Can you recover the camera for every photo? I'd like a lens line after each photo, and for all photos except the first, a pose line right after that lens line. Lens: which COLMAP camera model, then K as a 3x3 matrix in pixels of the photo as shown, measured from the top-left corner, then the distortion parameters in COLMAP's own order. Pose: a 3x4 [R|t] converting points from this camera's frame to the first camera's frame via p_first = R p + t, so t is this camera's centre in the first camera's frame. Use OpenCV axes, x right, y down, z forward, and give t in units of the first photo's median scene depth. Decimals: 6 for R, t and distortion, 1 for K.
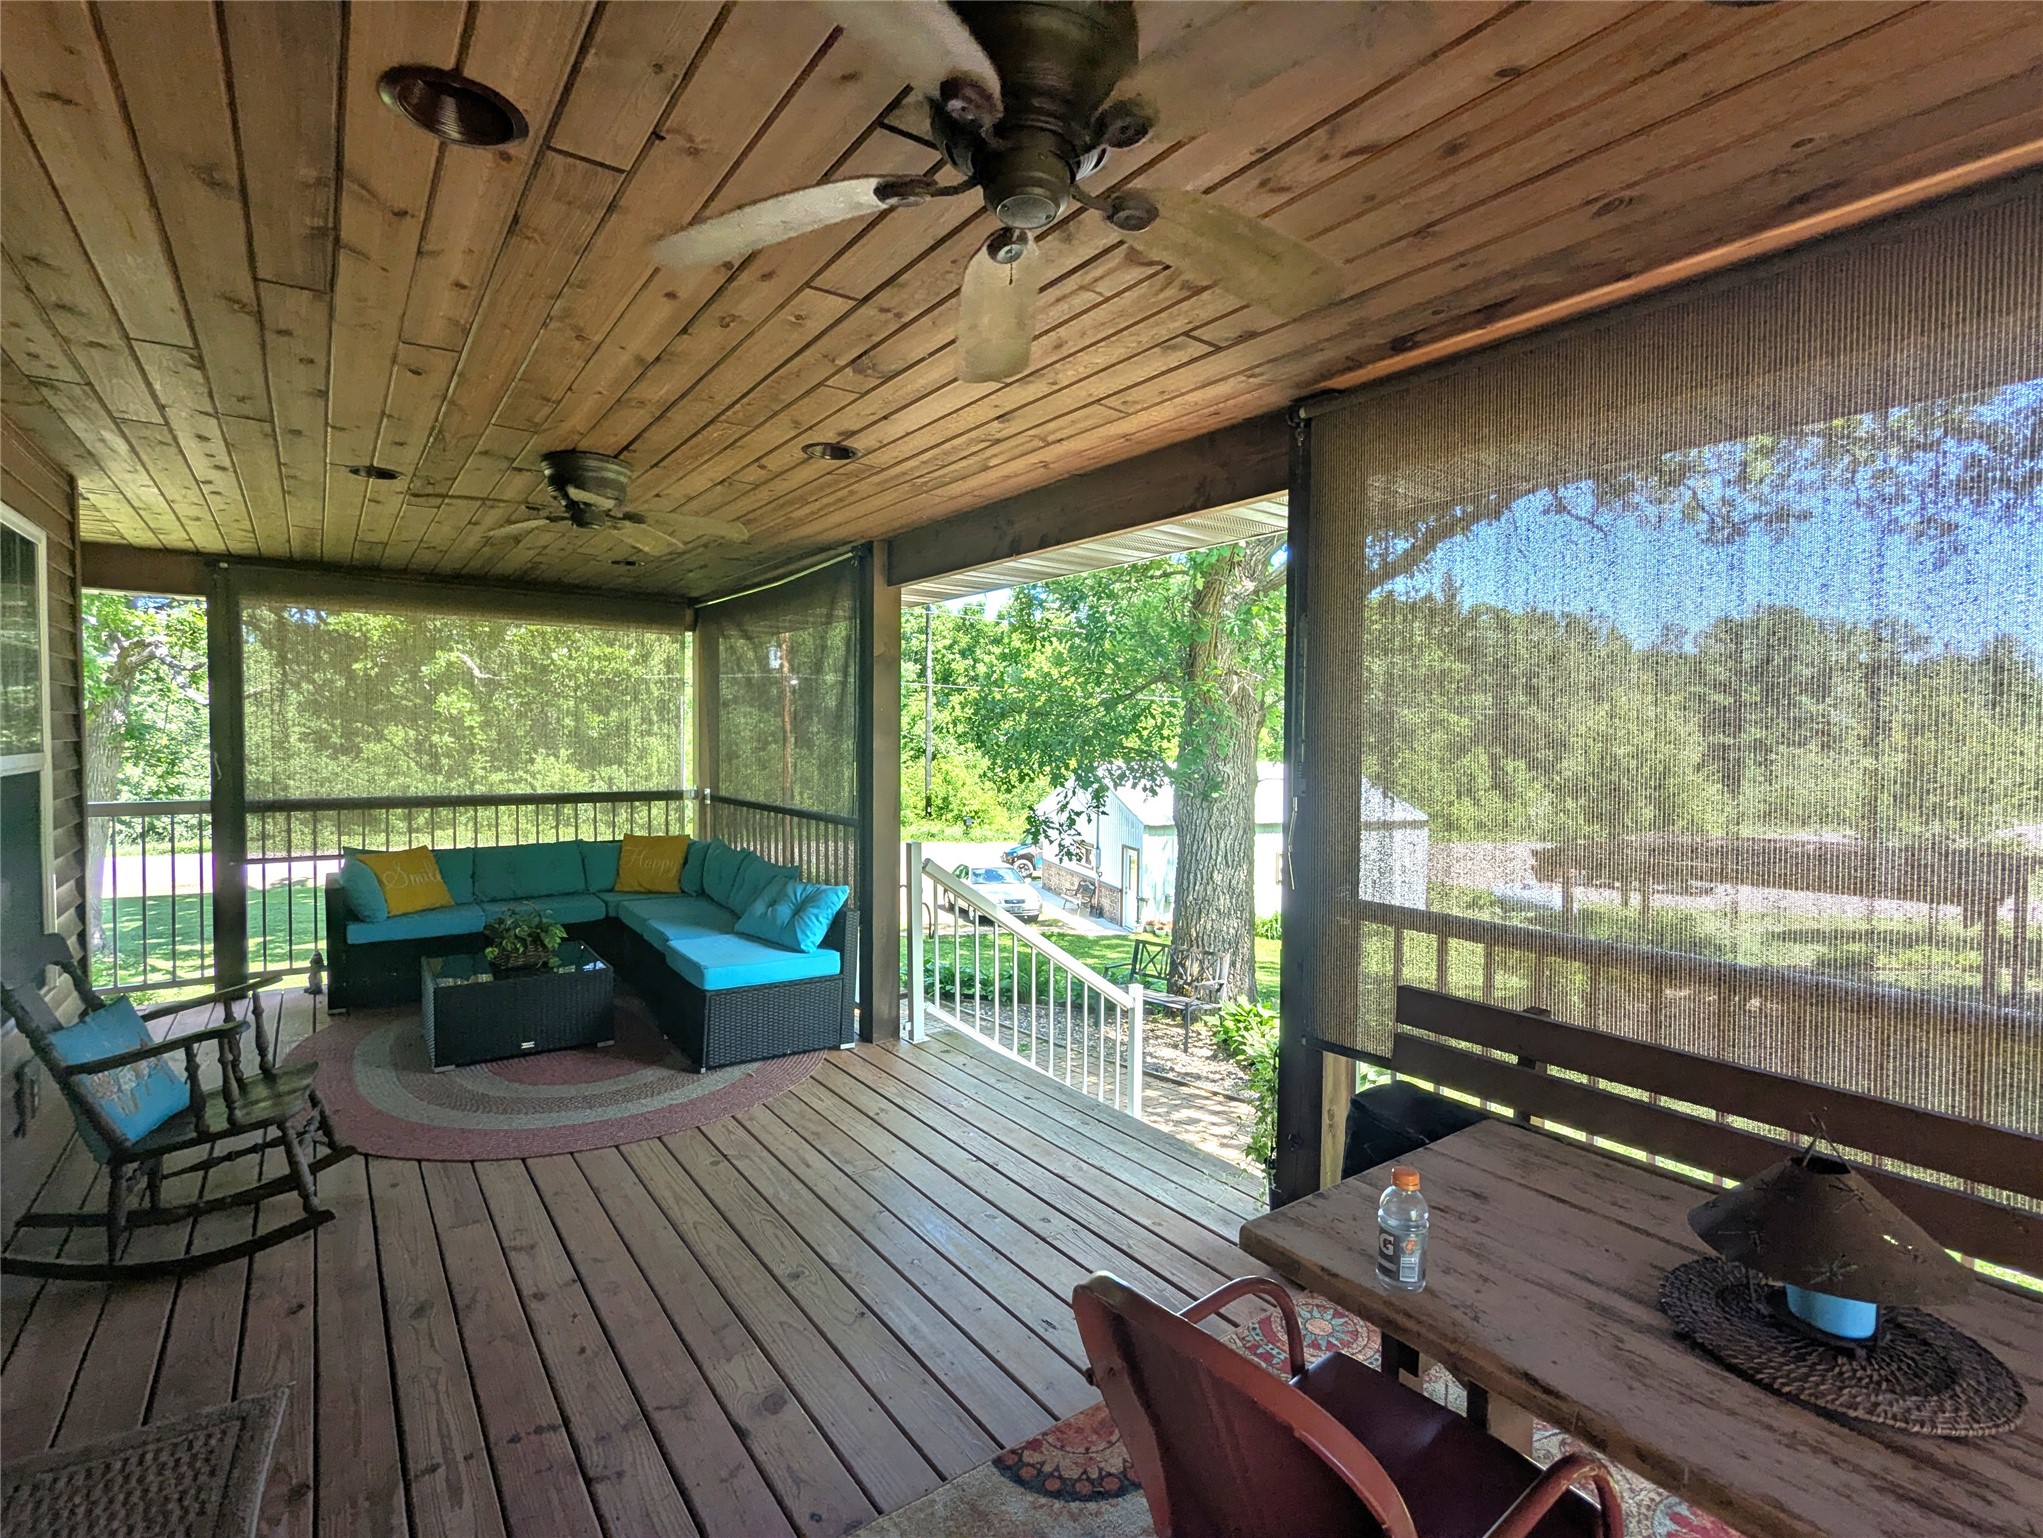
lens RADIAL K [[968.7, 0, 1021.5], [0, 968.7, 769.0], [0, 0, 1]] dist [0.000953, 0.000176]
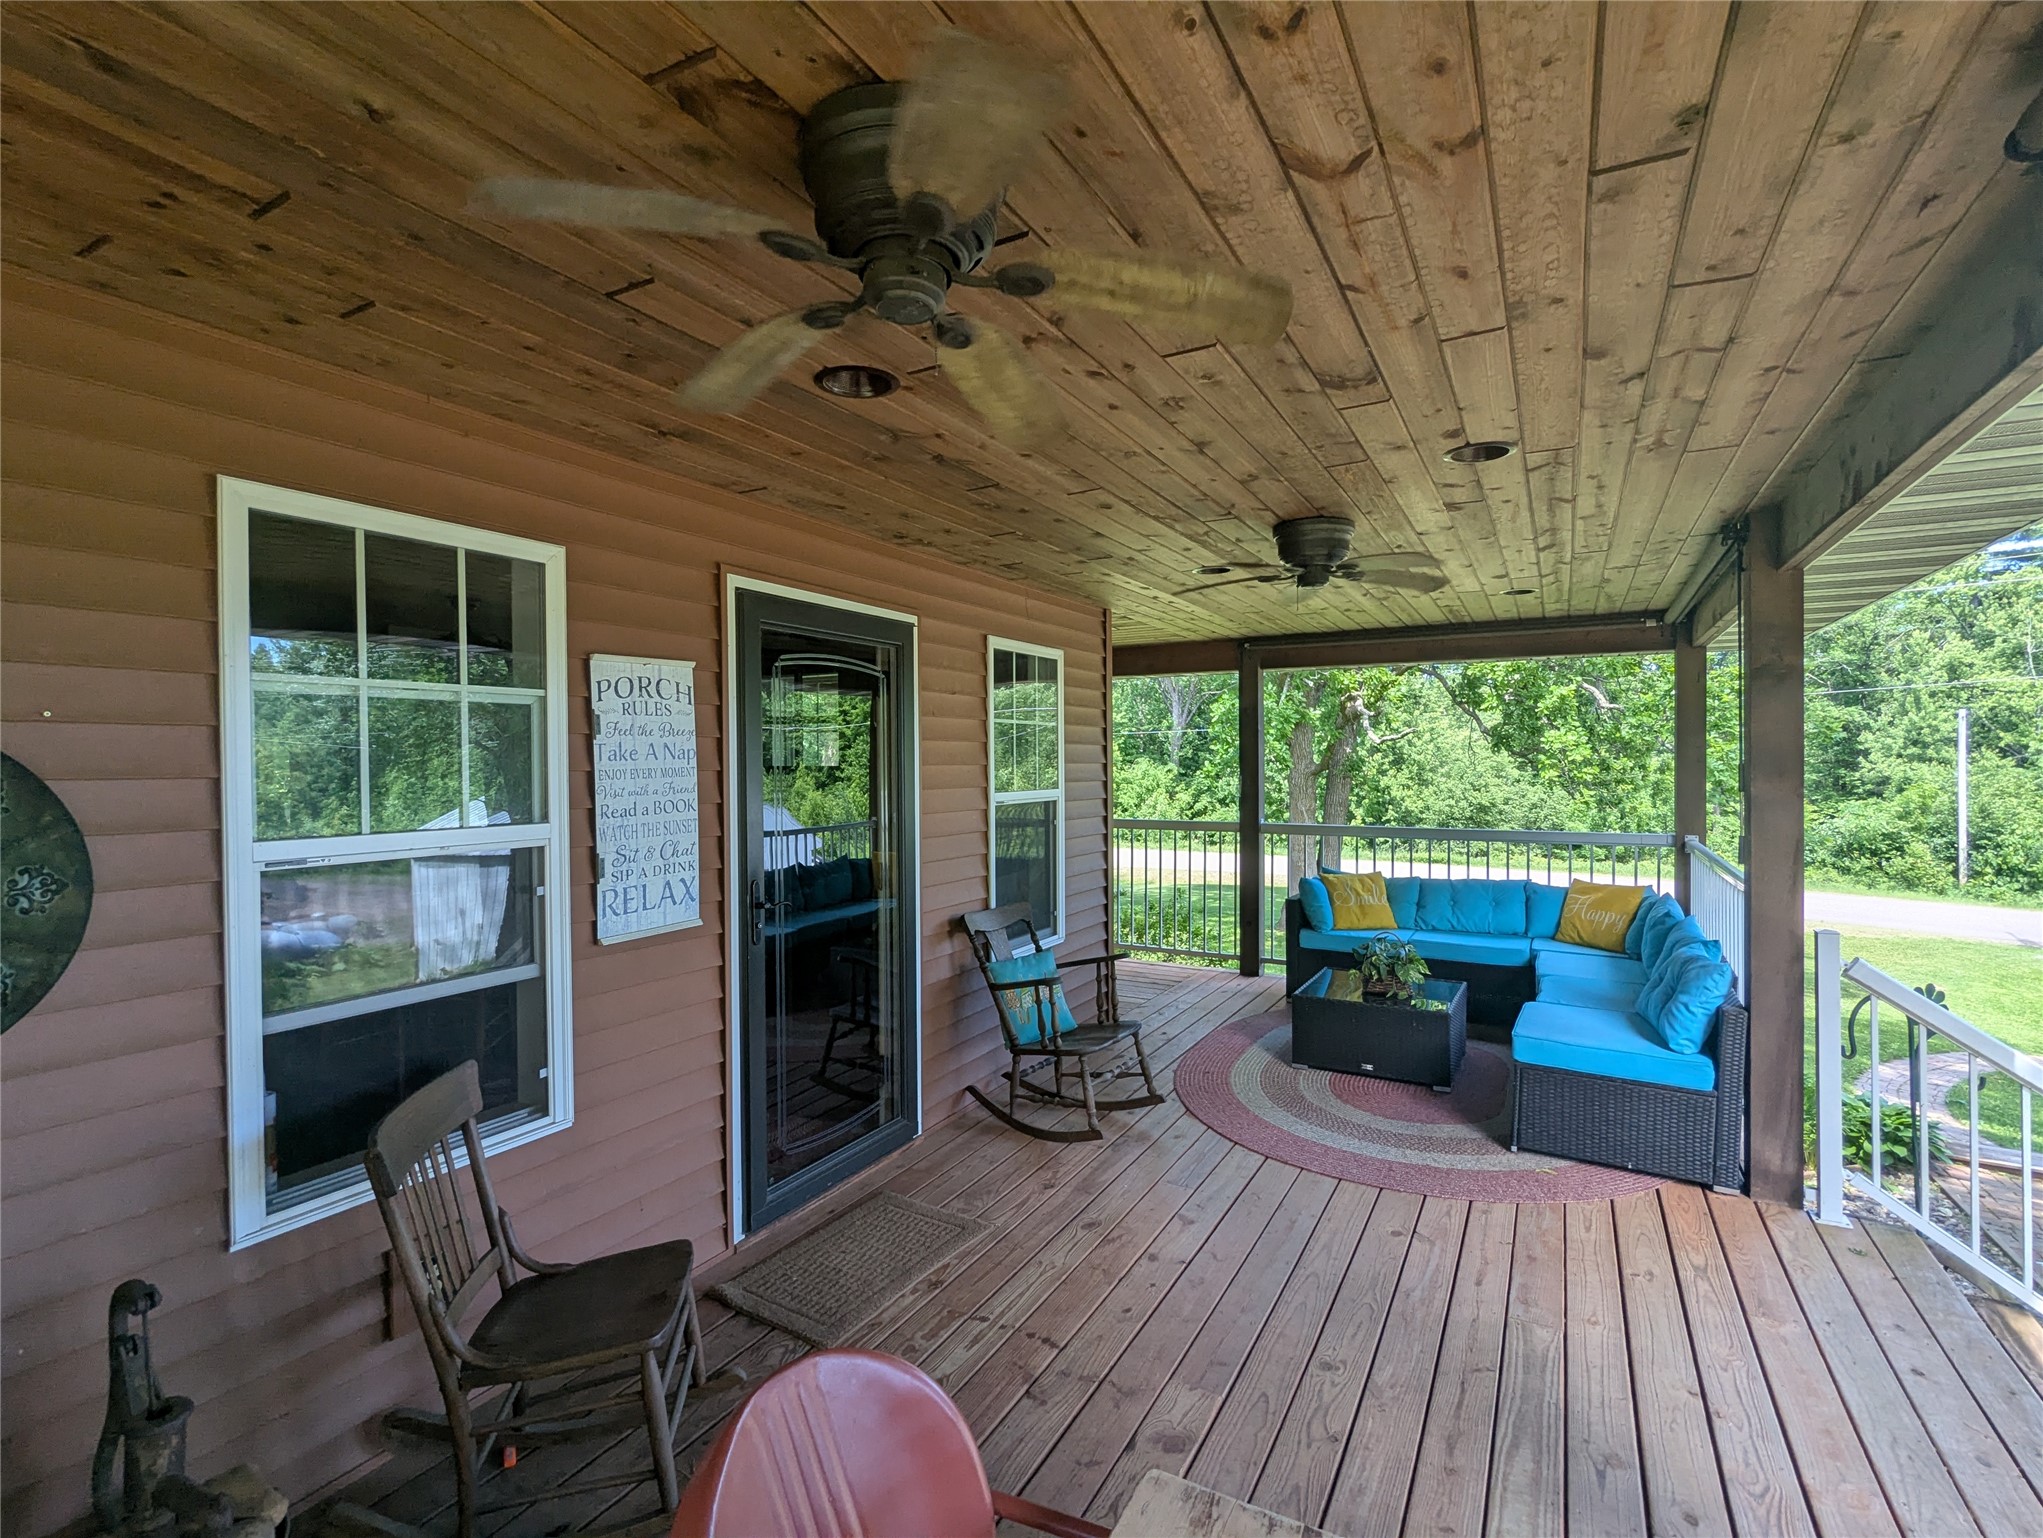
lens RADIAL K [[968.7, 0, 1021.5], [0, 968.7, 769.0], [0, 0, 1]] dist [0.000953, 0.000176]
pose [[0.421397, -0.004027, -0.906867, 0.355040], [-0.022113, 0.999647, -0.014715, -0.021636], [0.906607, 0.026255, 0.421159, 0.237637]]
